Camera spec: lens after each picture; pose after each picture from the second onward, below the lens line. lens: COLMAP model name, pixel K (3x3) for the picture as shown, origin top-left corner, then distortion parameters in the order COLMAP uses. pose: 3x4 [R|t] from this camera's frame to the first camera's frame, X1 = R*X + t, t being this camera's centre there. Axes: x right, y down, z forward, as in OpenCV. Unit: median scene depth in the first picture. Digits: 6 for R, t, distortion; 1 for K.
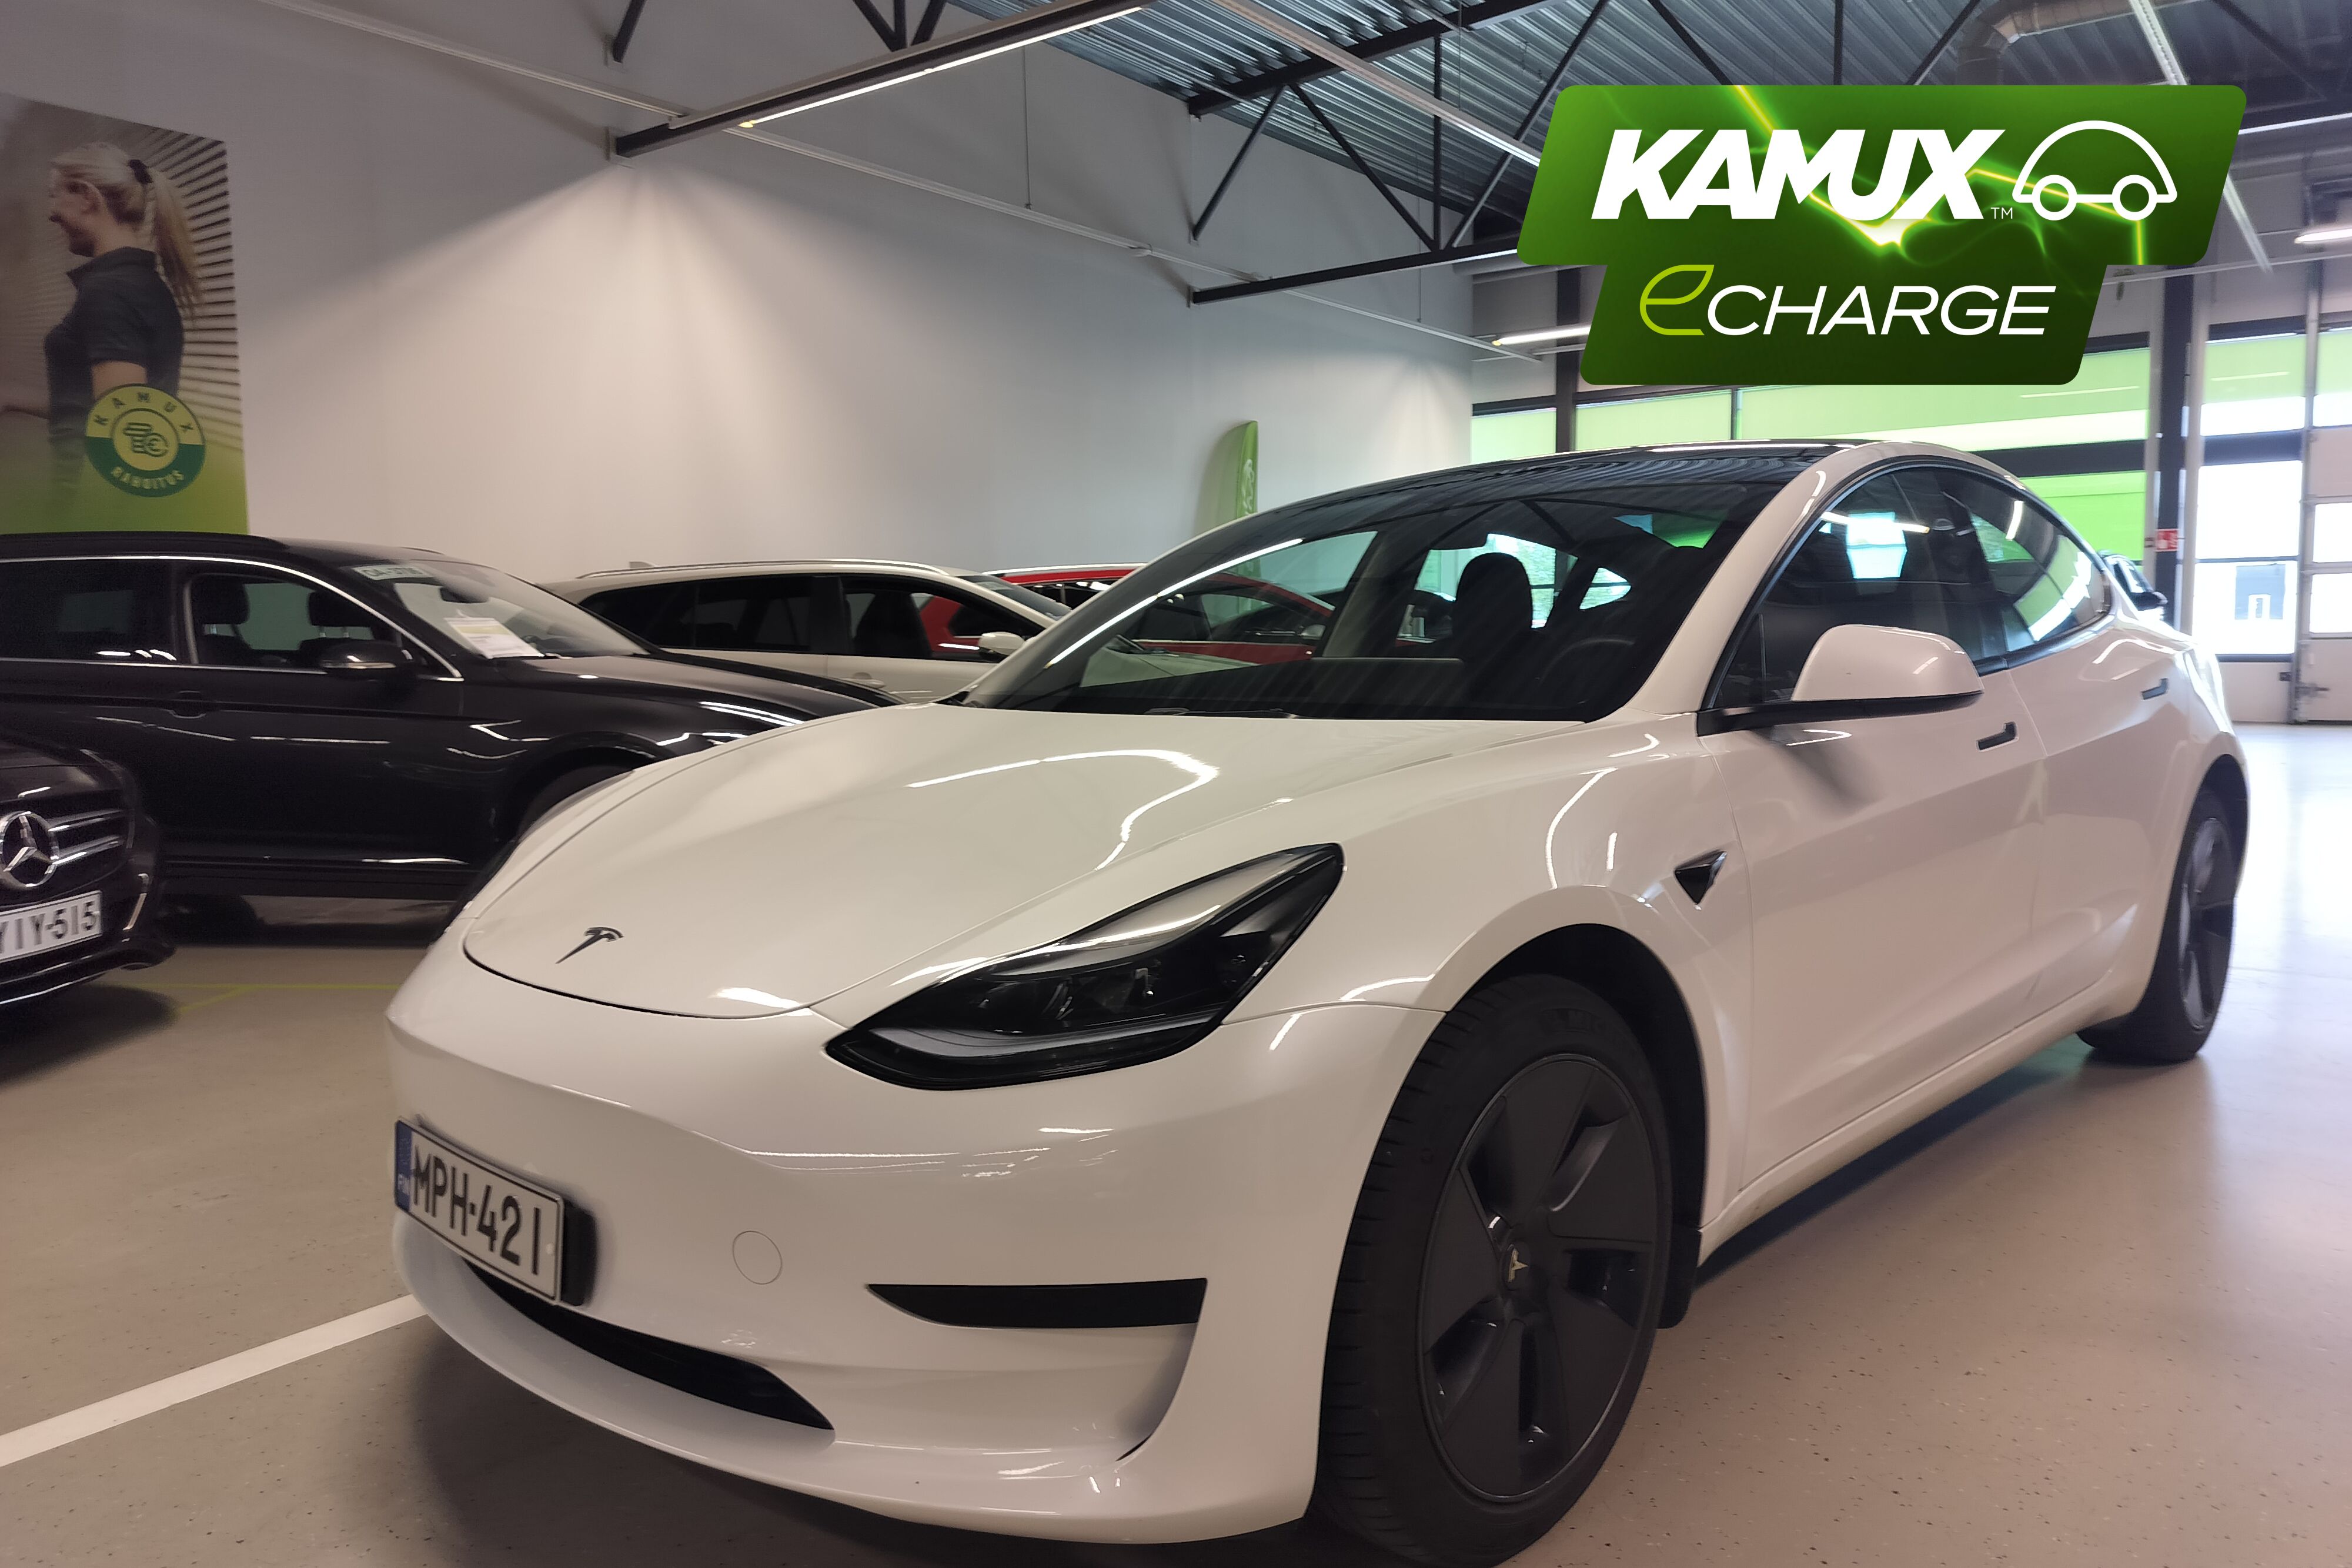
lens RADIAL K [[1697.5, 0, 1176.0], [0, 1697.5, 784.0], [0, 0, 1]] dist [-0.000275, -0.037438]
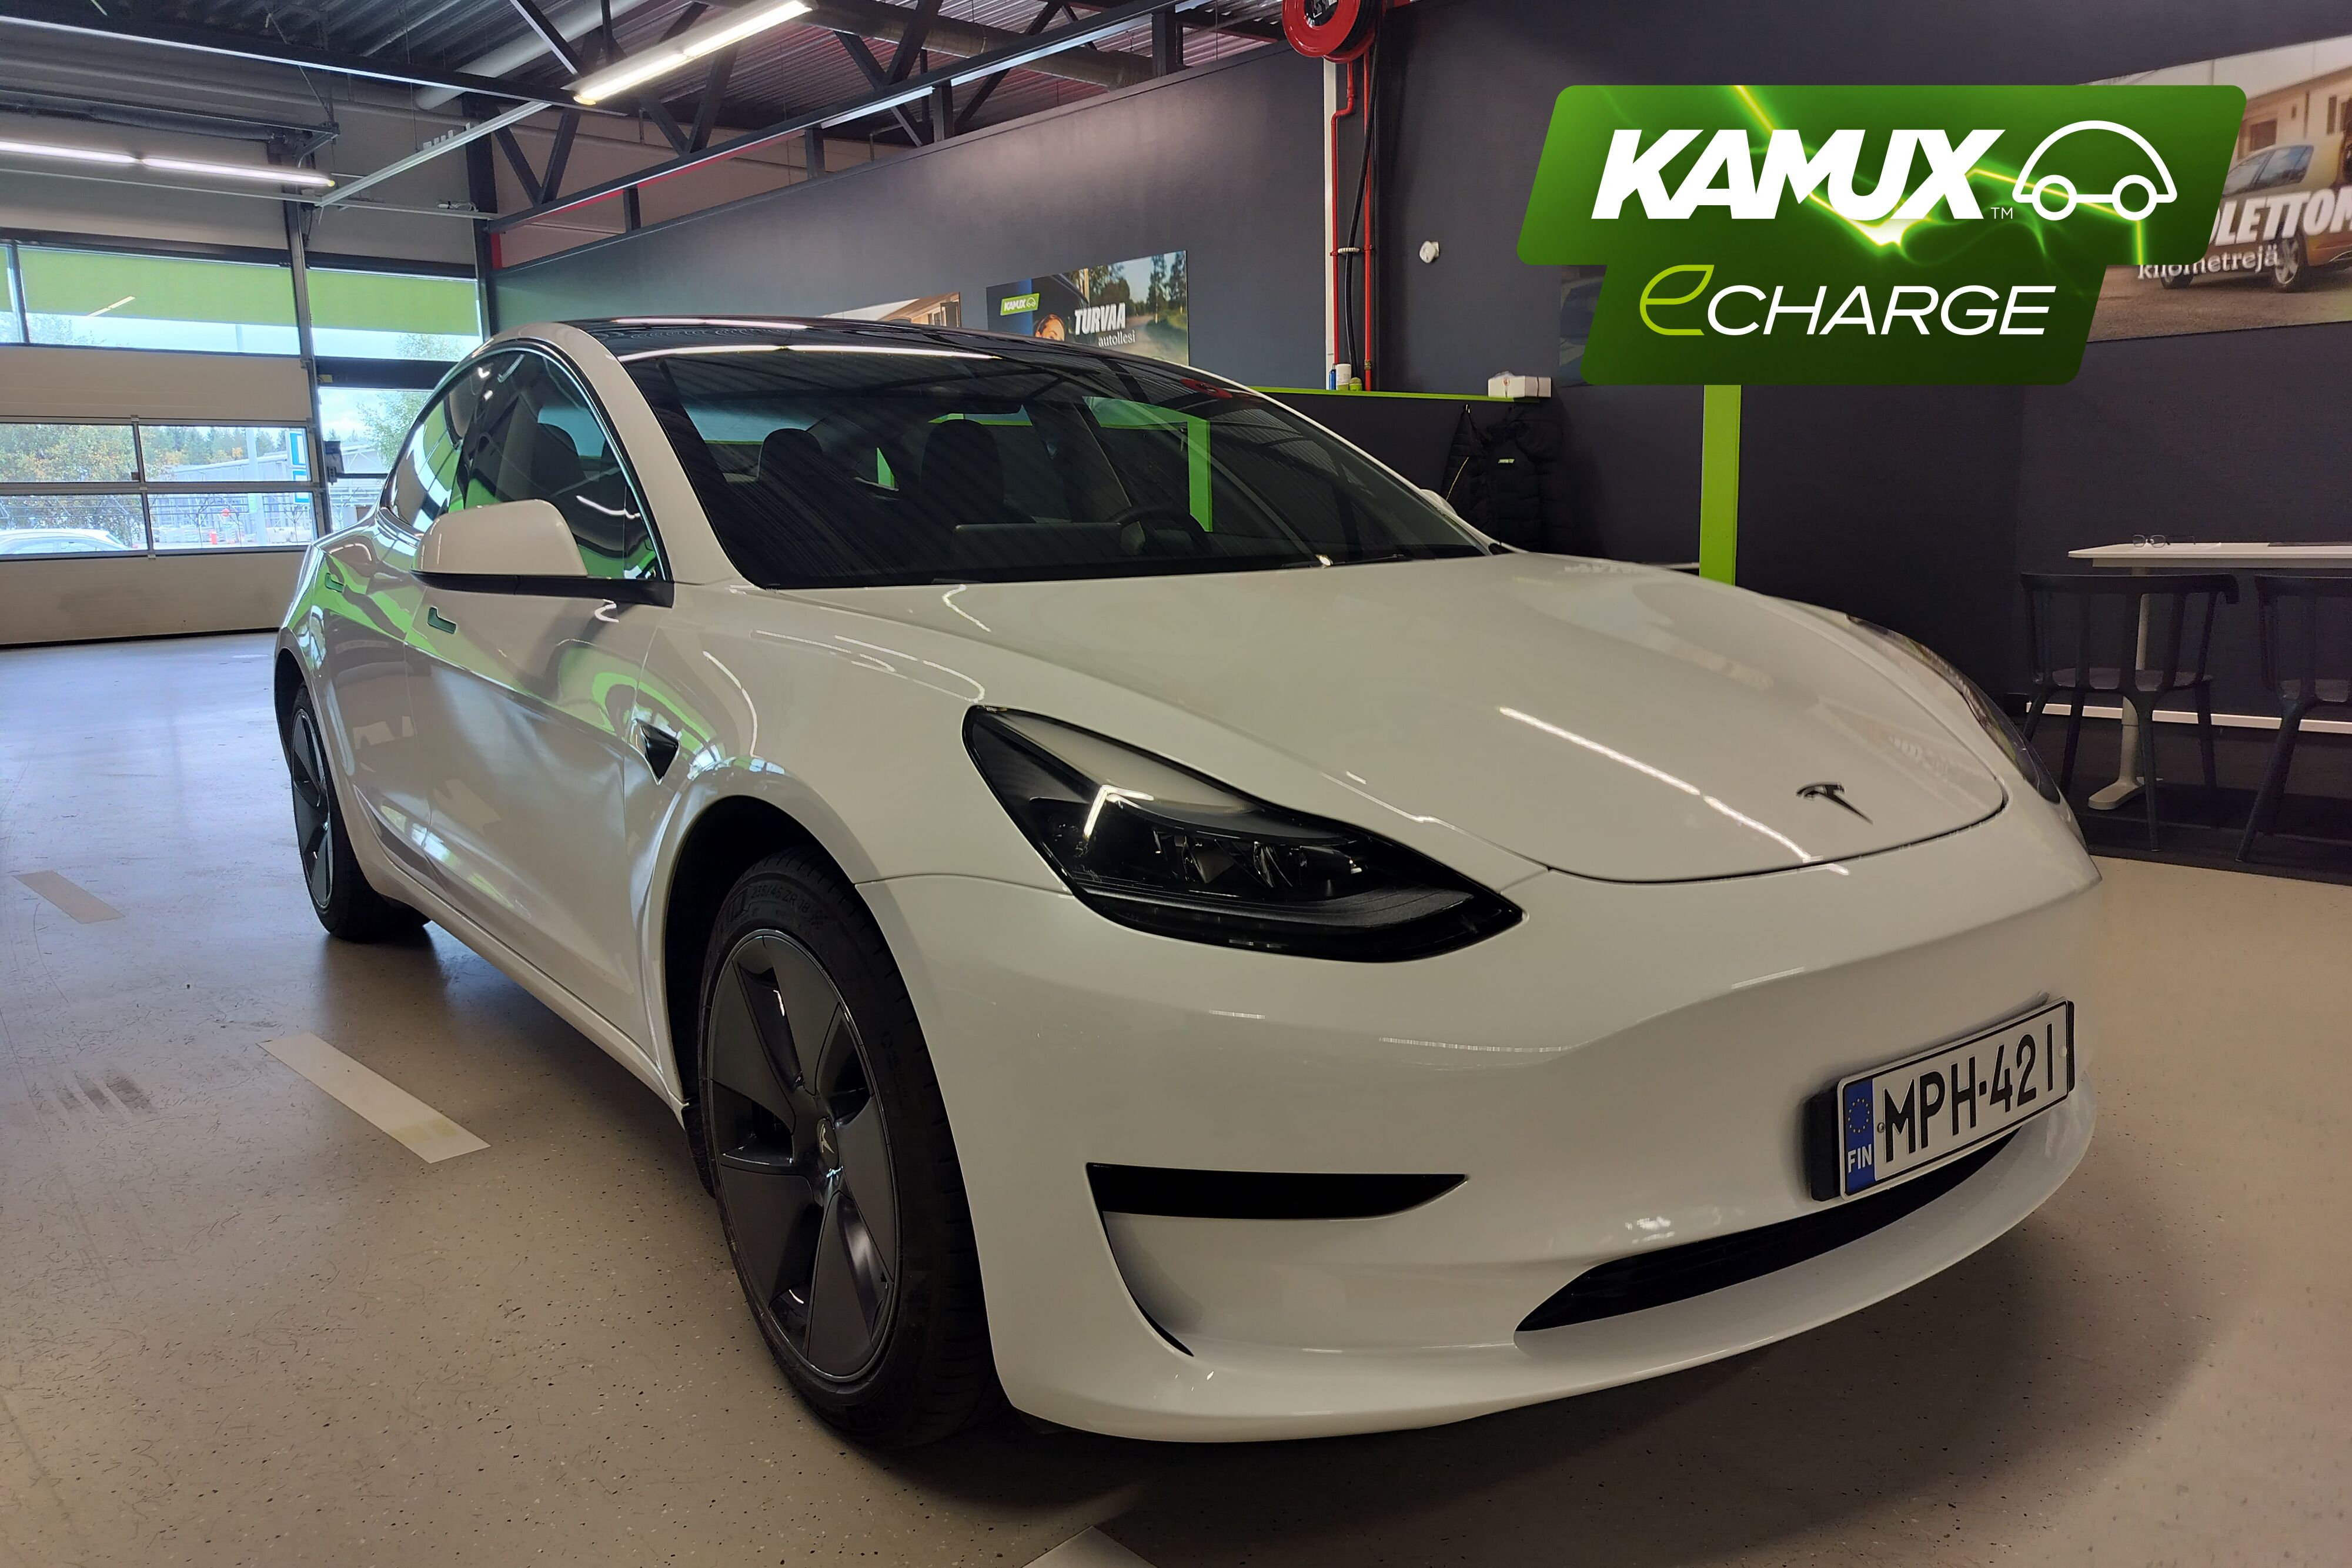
lens RADIAL K [[1697.5, 0, 1176.0], [0, 1697.5, 784.0], [0, 0, 1]] dist [-0.000275, -0.037438]
pose [[0.173175, -0.160159, 0.971782, -0.399864], [0.128224, 0.981958, 0.138986, -0.031439], [-0.976509, 0.100537, 0.190587, 0.355922]]
